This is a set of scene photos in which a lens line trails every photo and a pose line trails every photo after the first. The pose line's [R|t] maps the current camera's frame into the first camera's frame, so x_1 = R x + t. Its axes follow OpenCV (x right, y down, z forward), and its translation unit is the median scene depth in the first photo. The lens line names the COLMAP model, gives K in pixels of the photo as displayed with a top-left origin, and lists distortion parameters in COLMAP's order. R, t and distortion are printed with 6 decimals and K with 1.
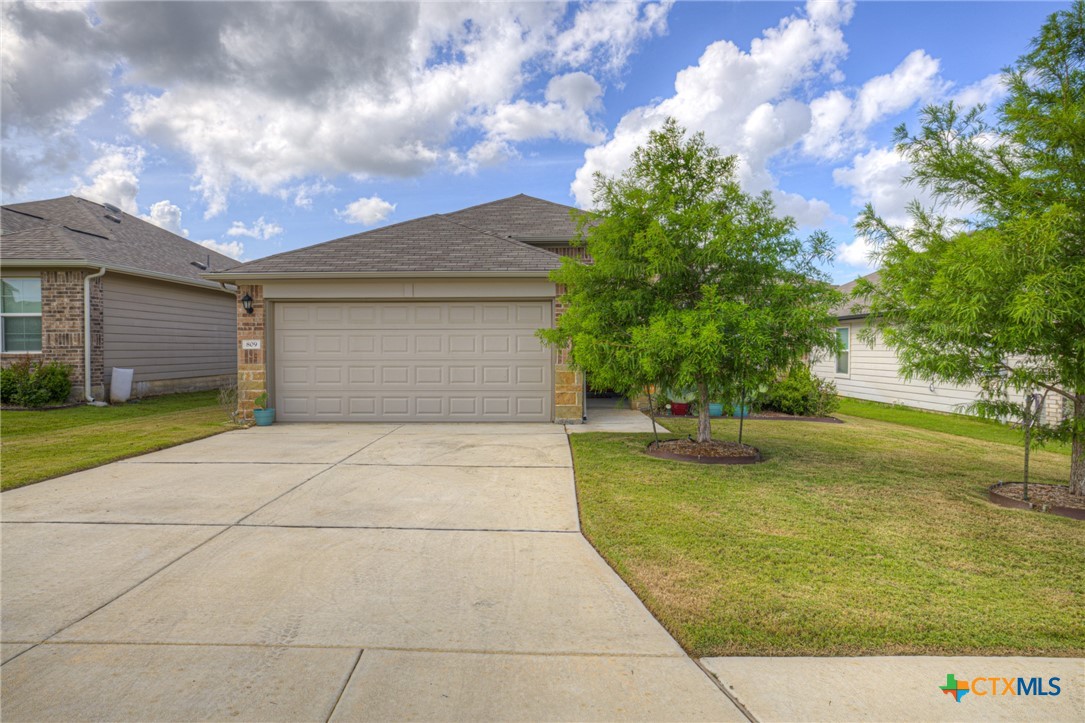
lens RADIAL K [[664.3, 0, 565.8], [0, 664.3, 356.3], [0, 0, 1]] dist [-0.024927, 0.022553]
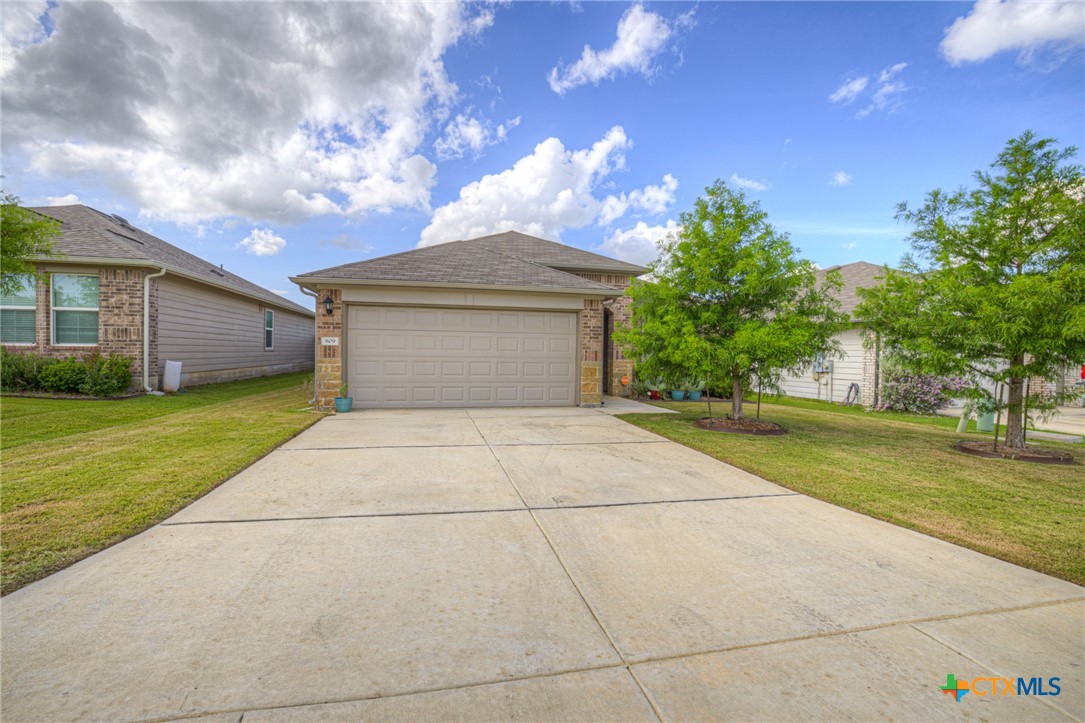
lens RADIAL K [[471.4, 0, 536.4], [0, 471.4, 355.6], [0, 0, 1]] dist [-0.031585, 0.002633]
pose [[0.970887, 0.013442, 0.239161, -0.316376], [-0.012514, 0.999907, -0.005401, 0.006734], [-0.239211, 0.002251, 0.970965, 0.125584]]
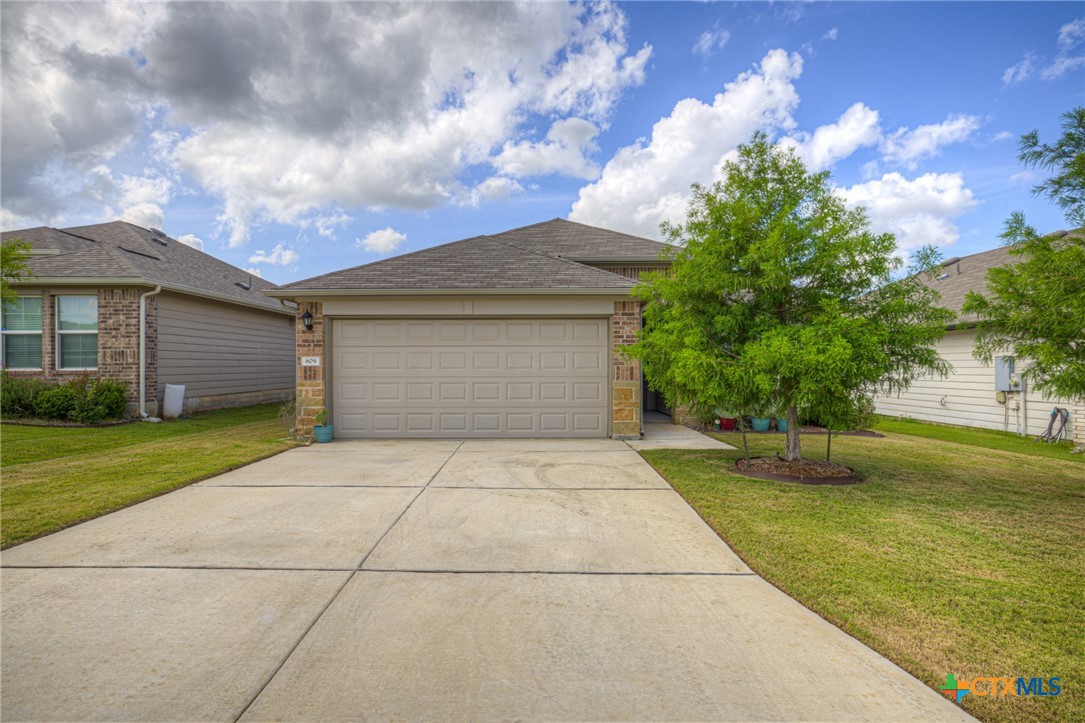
lens RADIAL K [[584.4, 0, 551.3], [0, 584.4, 360.2], [0, 0, 1]] dist [-0.022501, 0.012644]
pose [[0.999856, -0.000254, 0.016963, -0.122884], [0.000584, 0.999811, -0.019454, -0.001981], [-0.016955, 0.019461, 0.999667, 0.107678]]
